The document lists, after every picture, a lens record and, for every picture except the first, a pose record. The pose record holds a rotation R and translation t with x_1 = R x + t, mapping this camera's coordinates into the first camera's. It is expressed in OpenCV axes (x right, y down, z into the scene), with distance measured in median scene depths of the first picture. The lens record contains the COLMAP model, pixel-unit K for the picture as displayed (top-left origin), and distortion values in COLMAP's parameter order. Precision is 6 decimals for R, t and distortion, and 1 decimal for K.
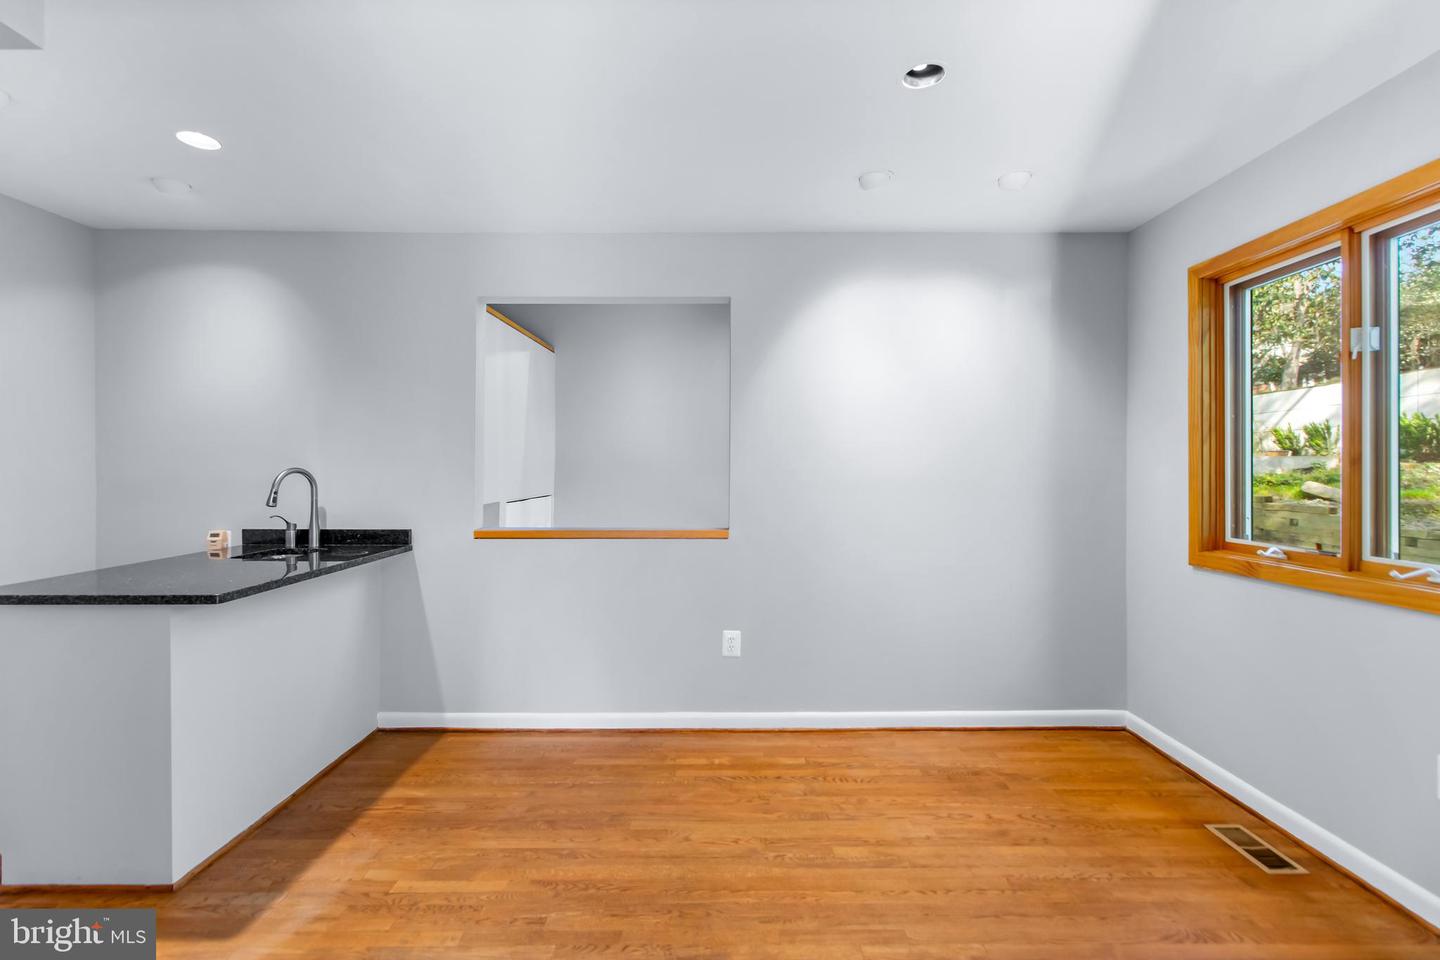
lens RADIAL K [[666.2, 0, 720.0], [0, 666.2, 480.0], [0, 0, 1]] dist [0.001771, 0.000046]
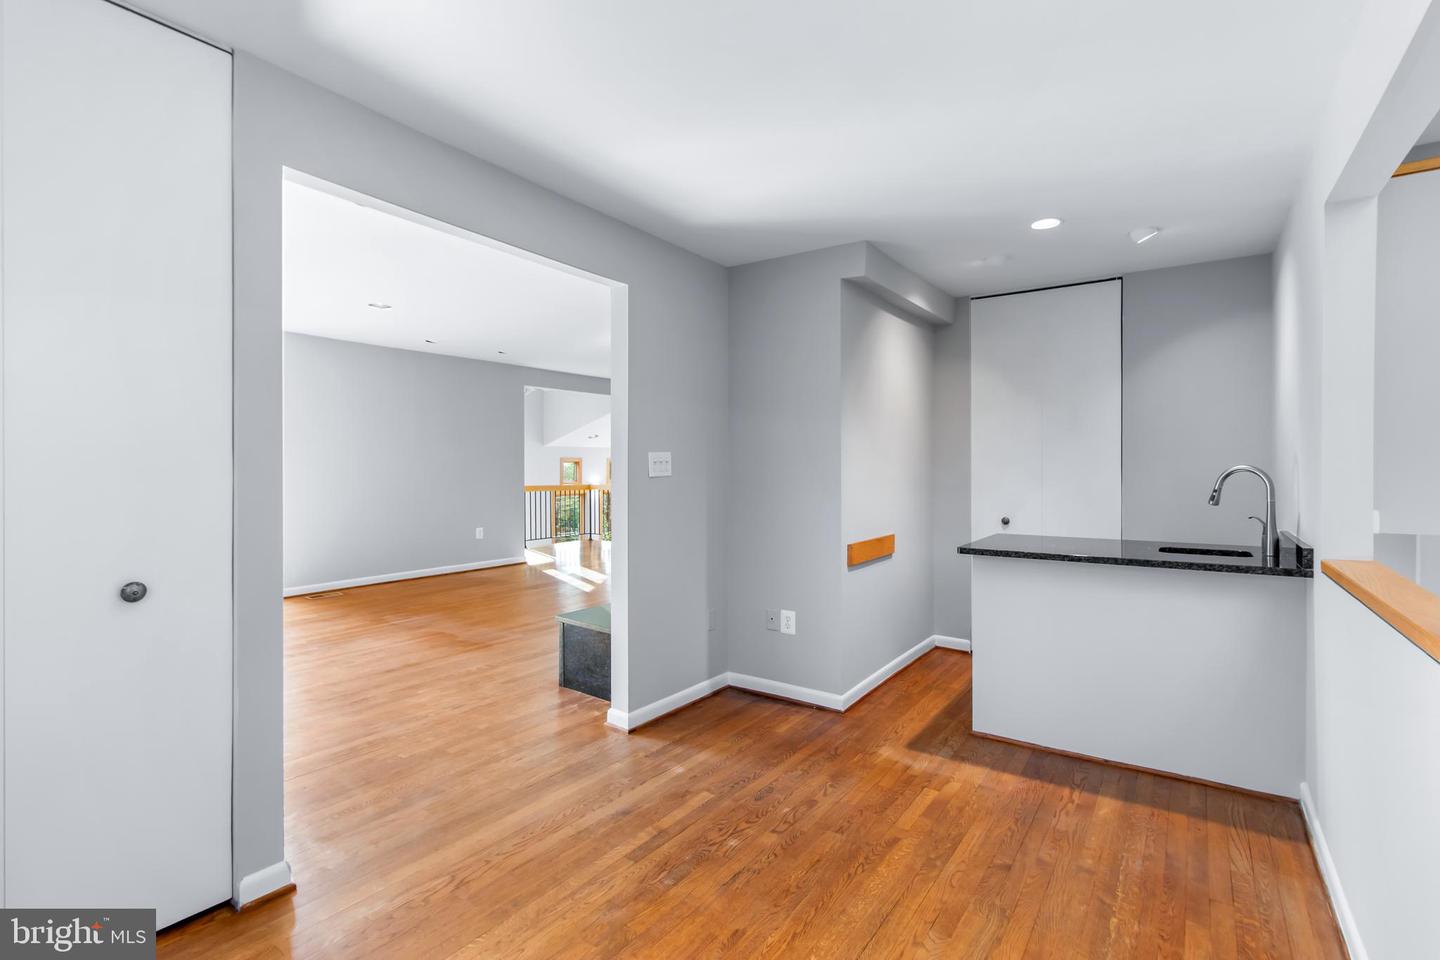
lens RADIAL K [[666.2, 0, 720.0], [0, 666.2, 480.0], [0, 0, 1]] dist [0.001771, 0.000046]
pose [[-0.573775, 0.013841, -0.818896, 0.710215], [-0.014398, 0.999532, 0.026982, -0.013169], [0.818887, 0.027272, -0.573307, 1.251965]]
